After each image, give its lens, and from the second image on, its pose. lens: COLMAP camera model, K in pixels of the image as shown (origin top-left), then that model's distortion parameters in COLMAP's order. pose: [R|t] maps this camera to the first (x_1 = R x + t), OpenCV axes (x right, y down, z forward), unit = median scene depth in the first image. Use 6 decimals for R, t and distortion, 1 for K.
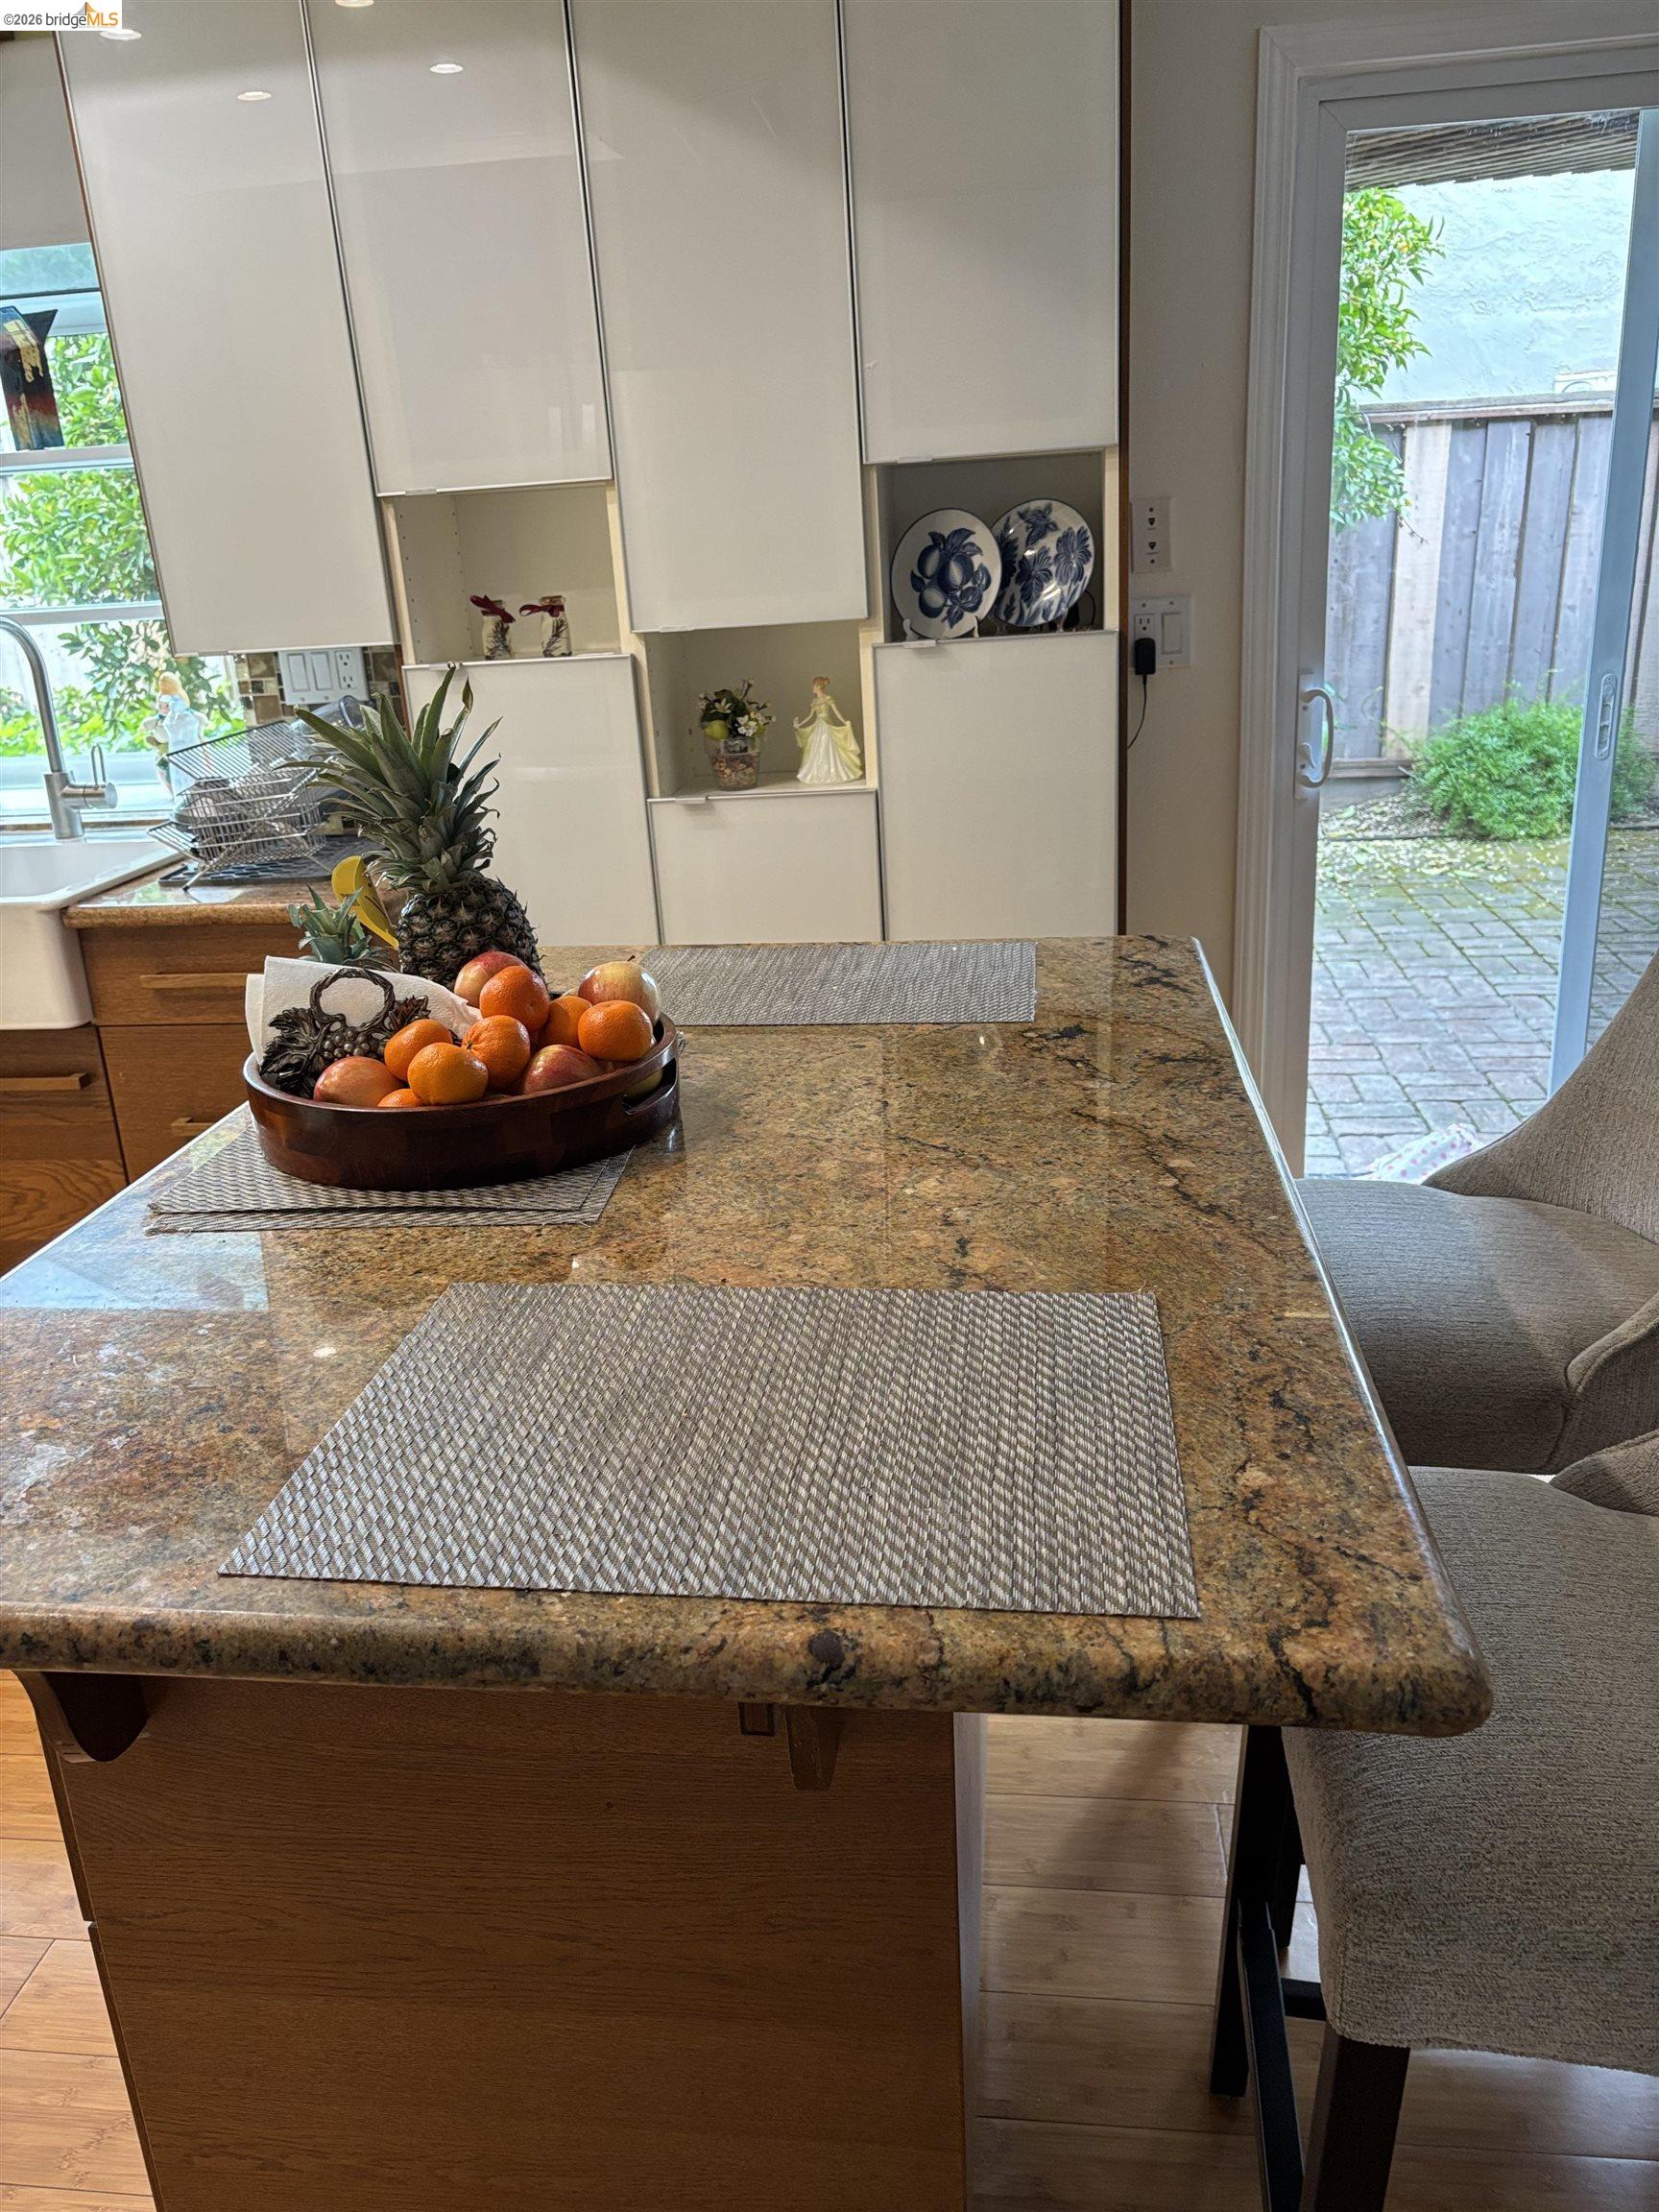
lens RADIAL K [[1679.7, 0, 835.0], [0, 1679.7, 1103.5], [0, 0, 1]] dist [0.030870, -0.040617]
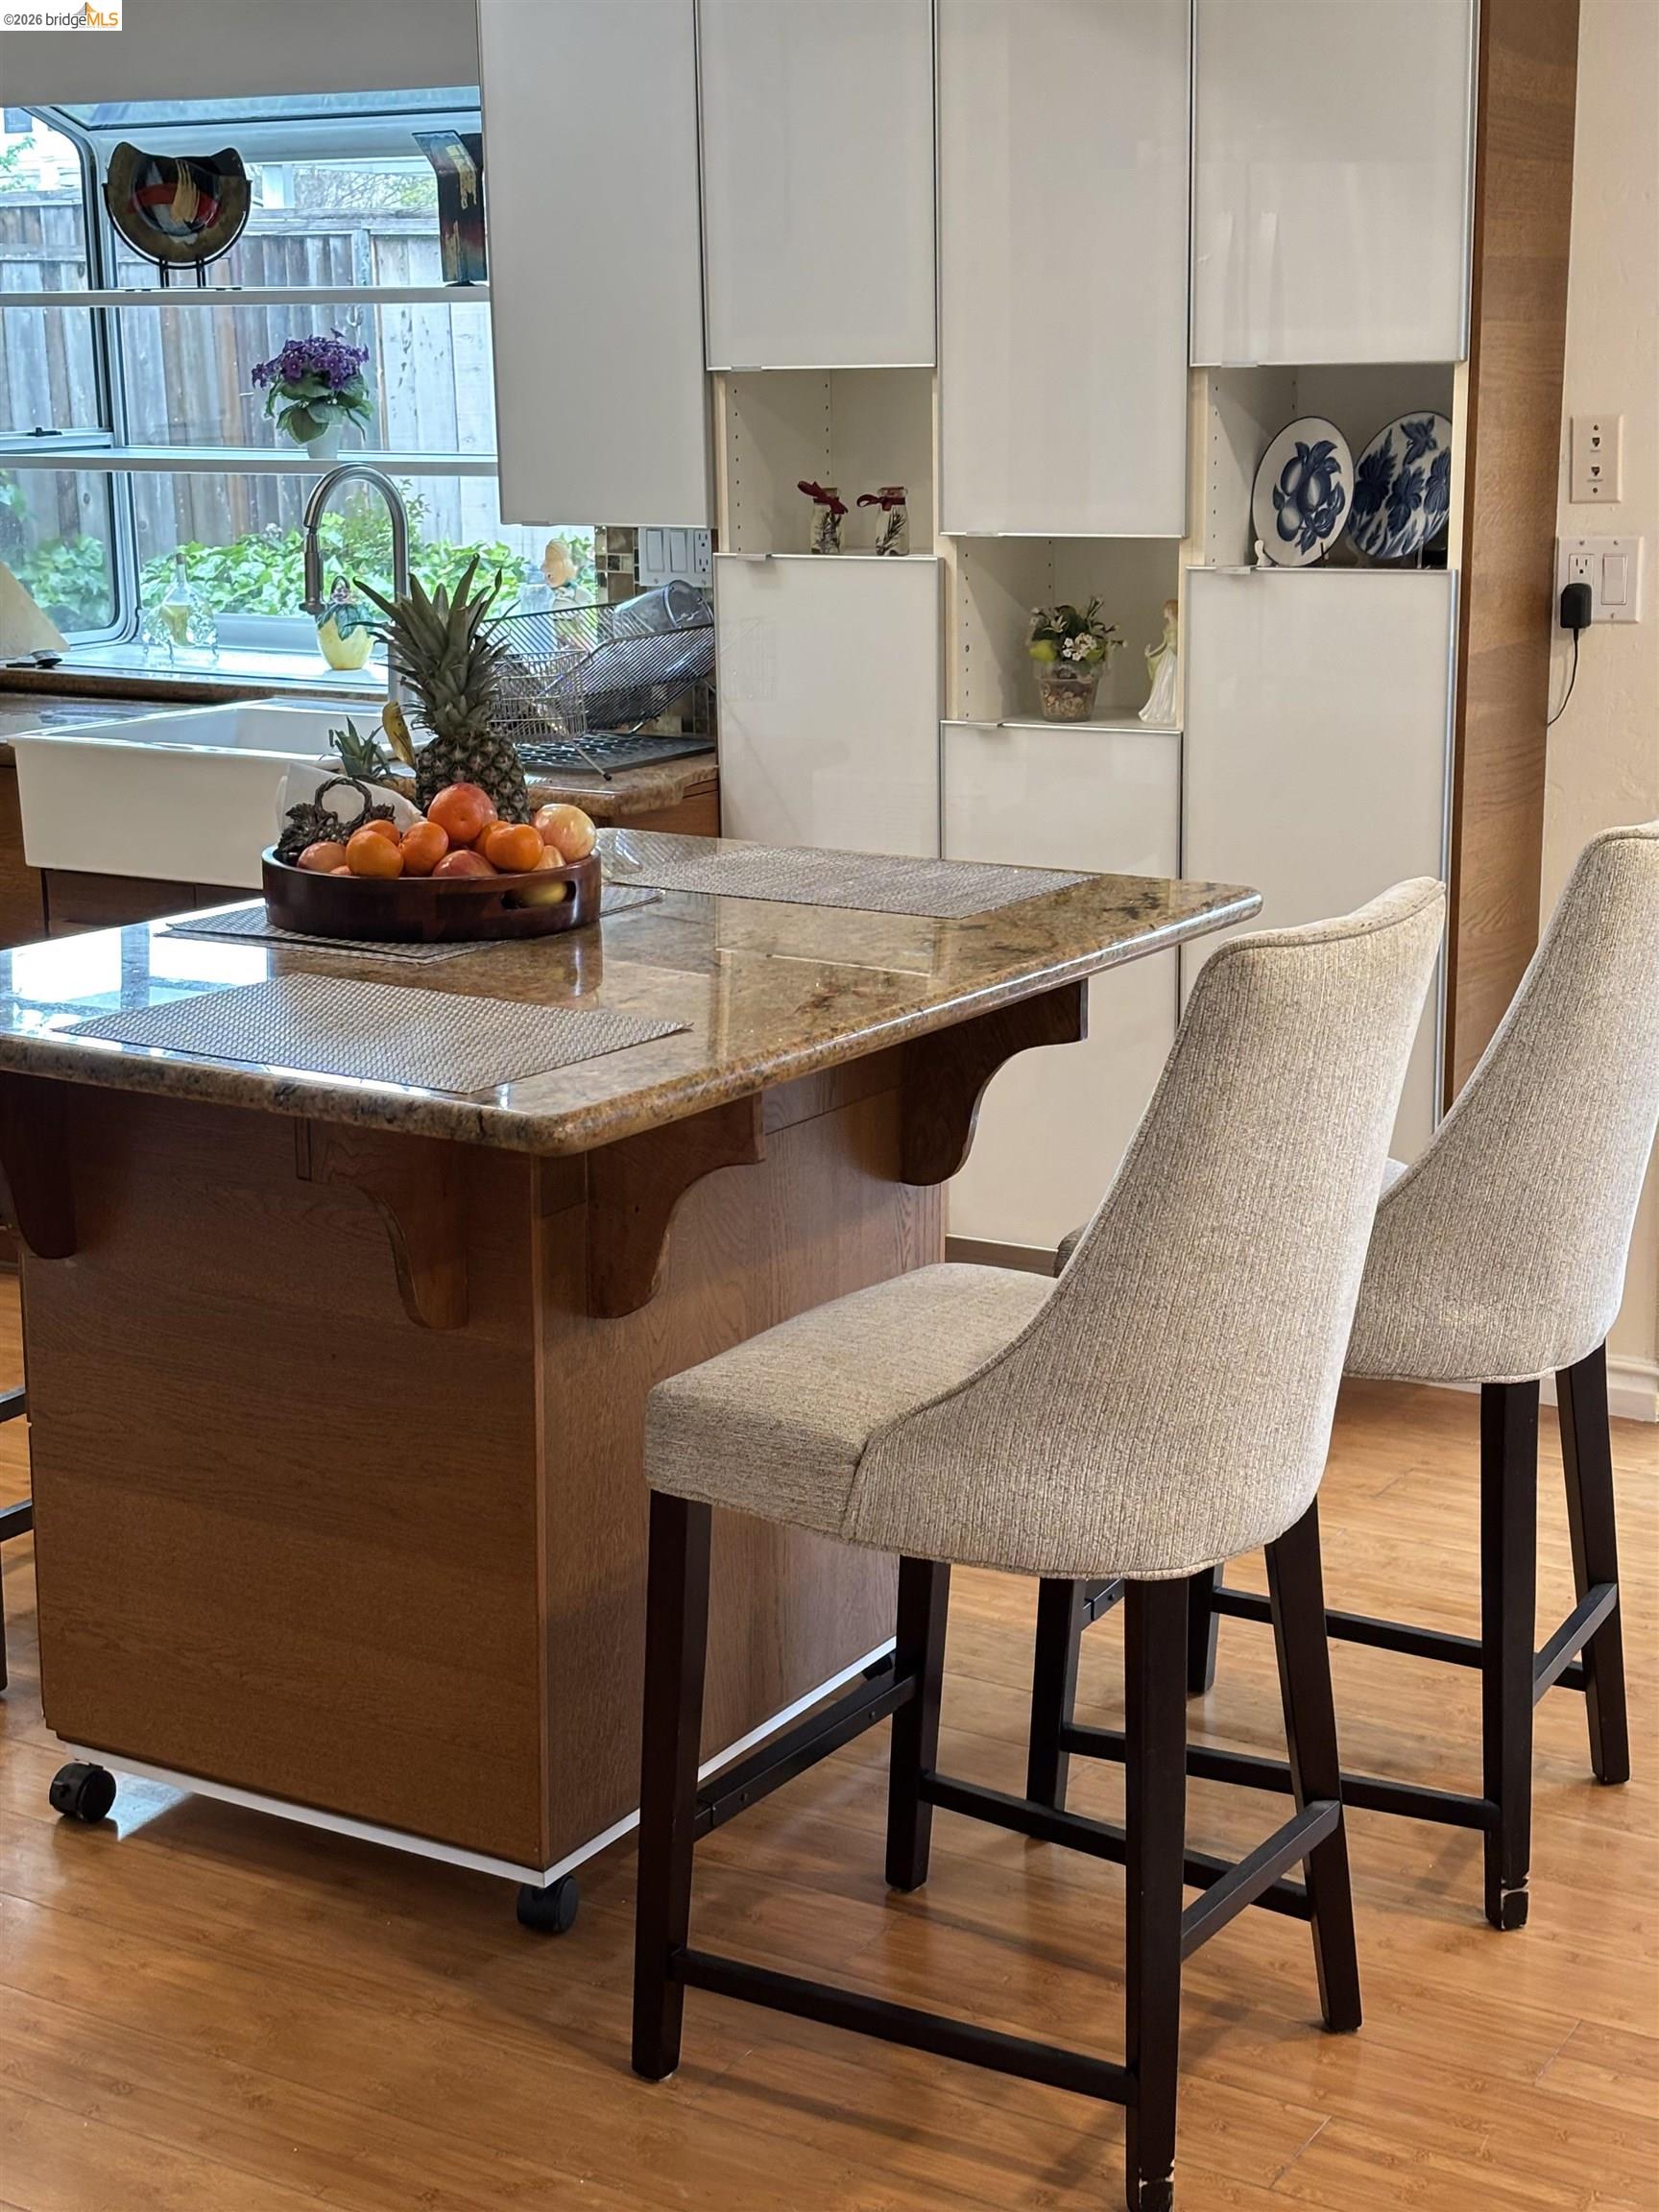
lens RADIAL K [[3309.6, 0, 842.5], [0, 3309.6, 1110.0], [0, 0, 1]] dist [0.050184, 0.000000]
pose [[0.913437, 0.136878, -0.383271, 0.536304], [-0.170412, 0.983849, -0.054773, 0.122711], [0.369583, 0.115345, 0.922011, -0.589515]]
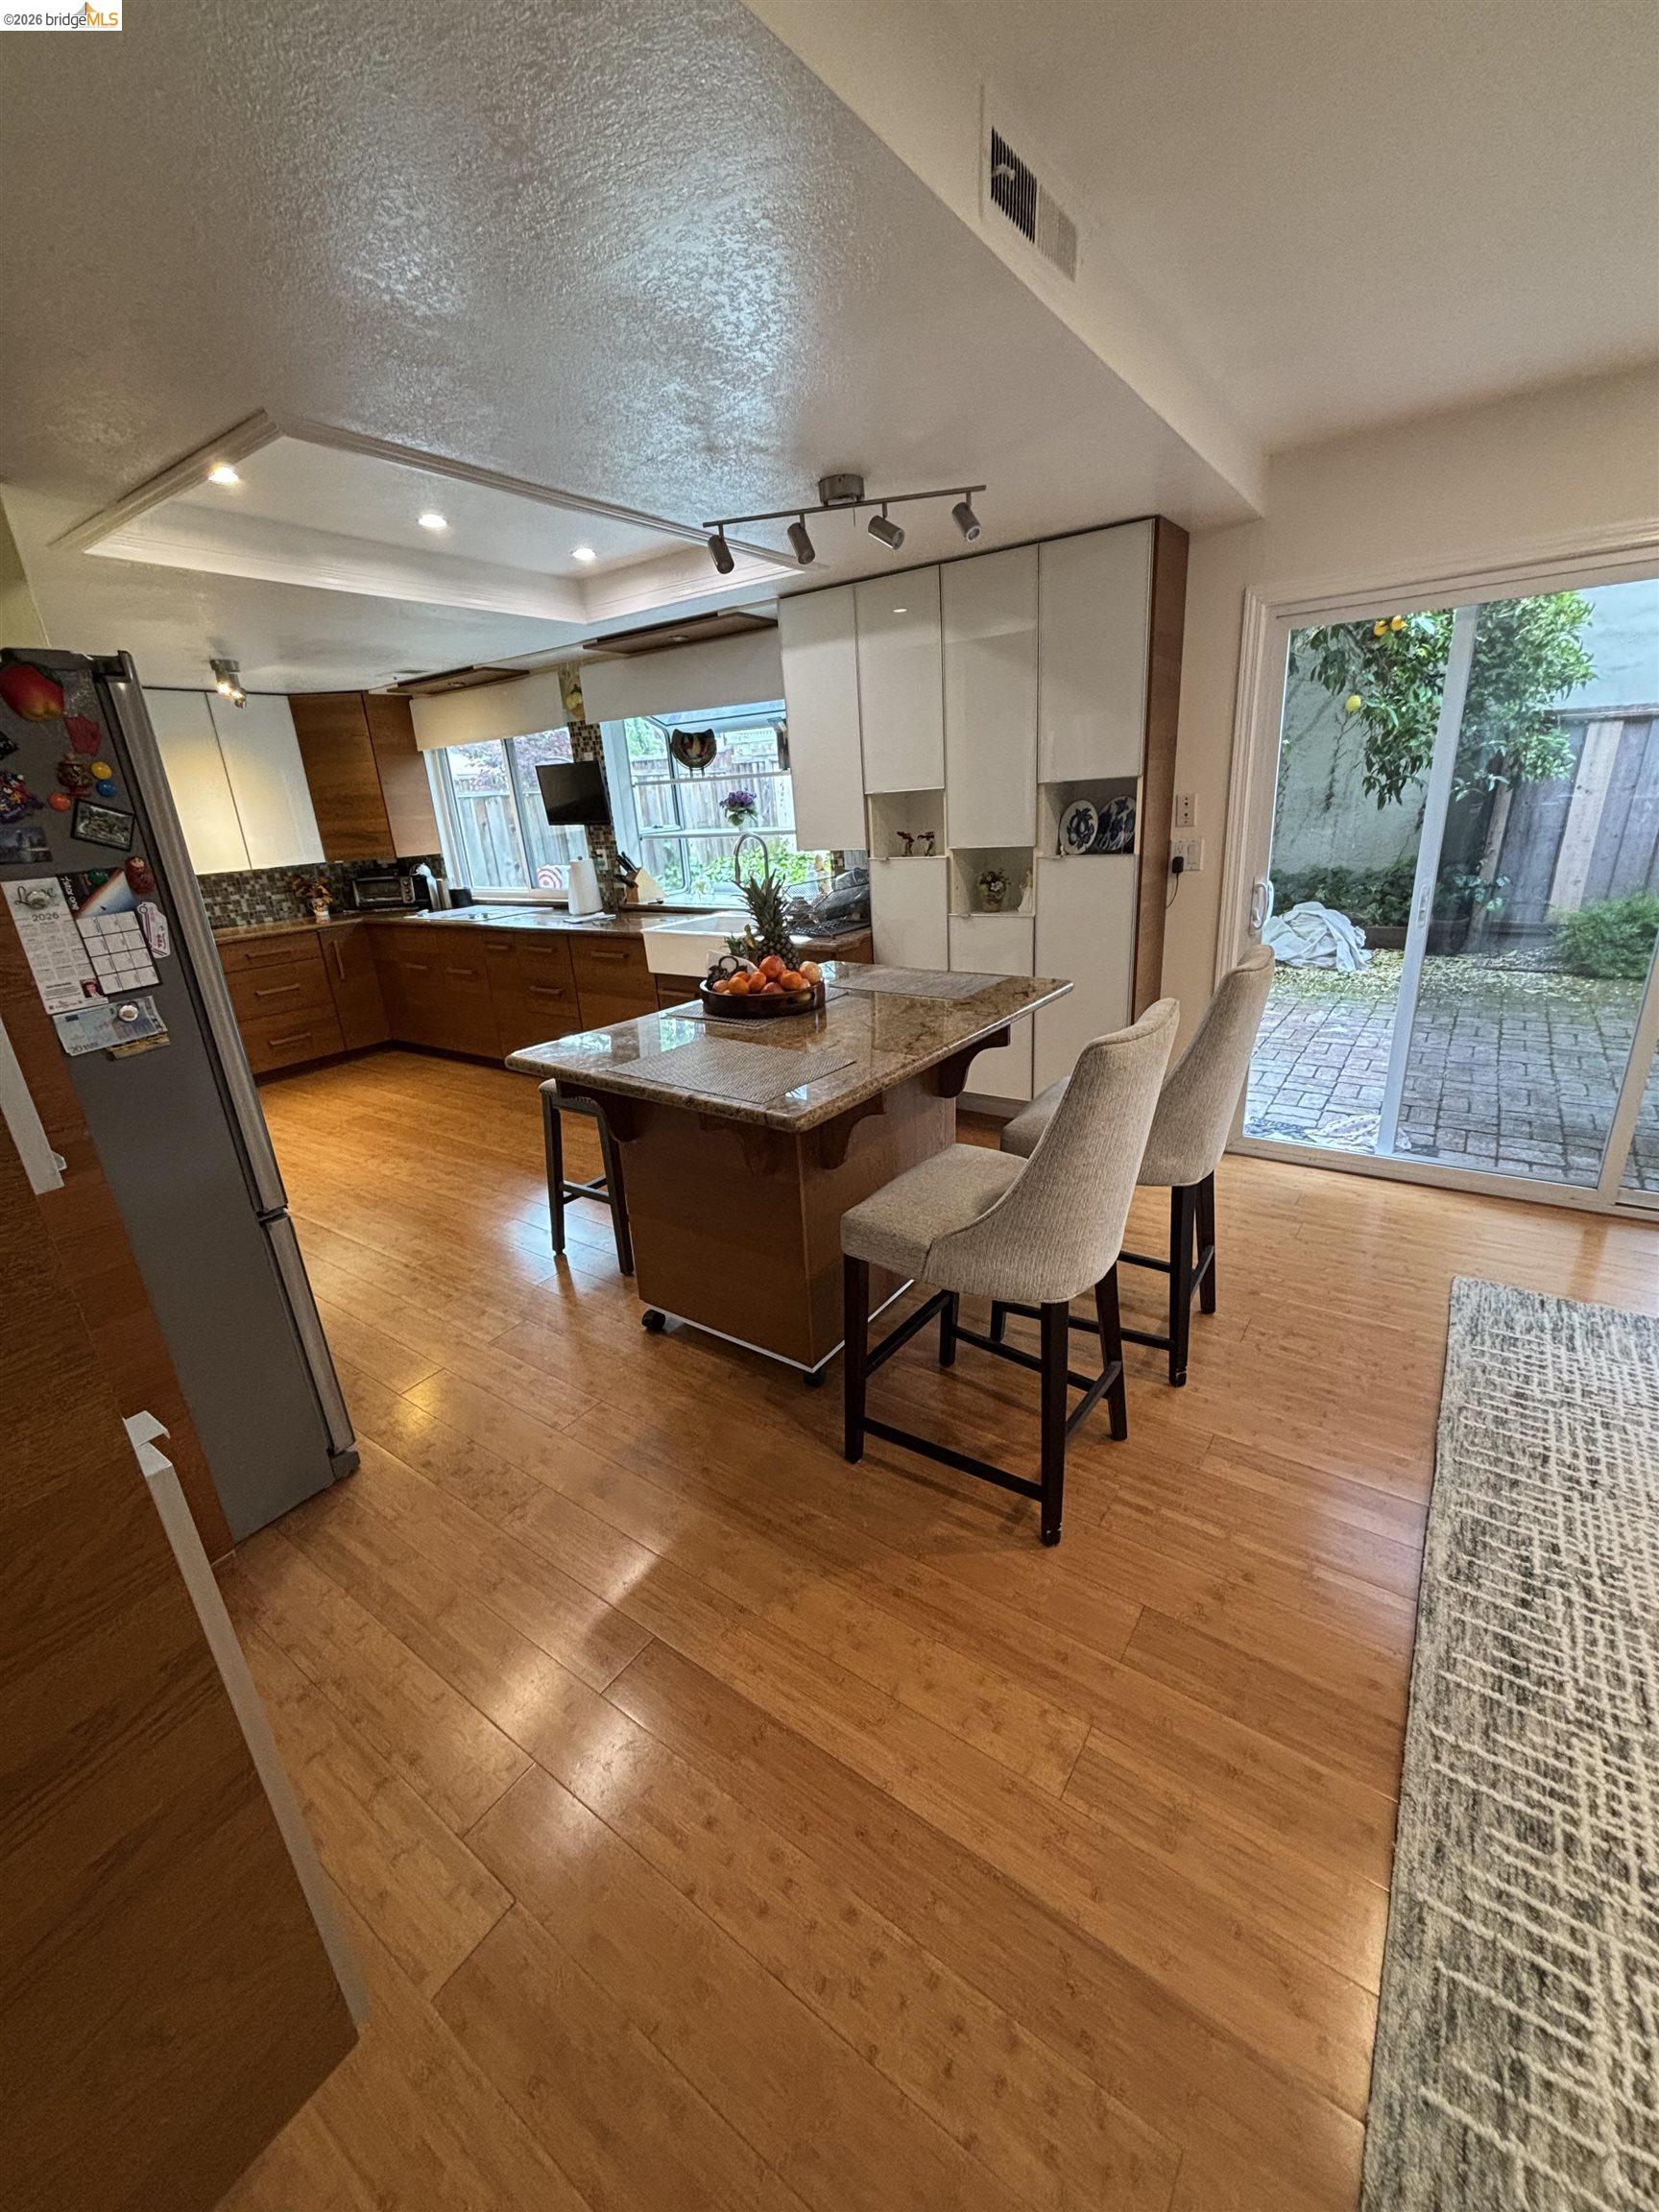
lens RADIAL K [[893.7, 0, 837.6], [0, 893.7, 1099.6], [0, 0, 1]] dist [-0.003875, 0.001681]
pose [[0.880364, 0.158528, -0.447022, 0.389190], [-0.145171, 0.987319, 0.064236, 0.031648], [0.451536, 0.008344, 0.892214, -0.268933]]
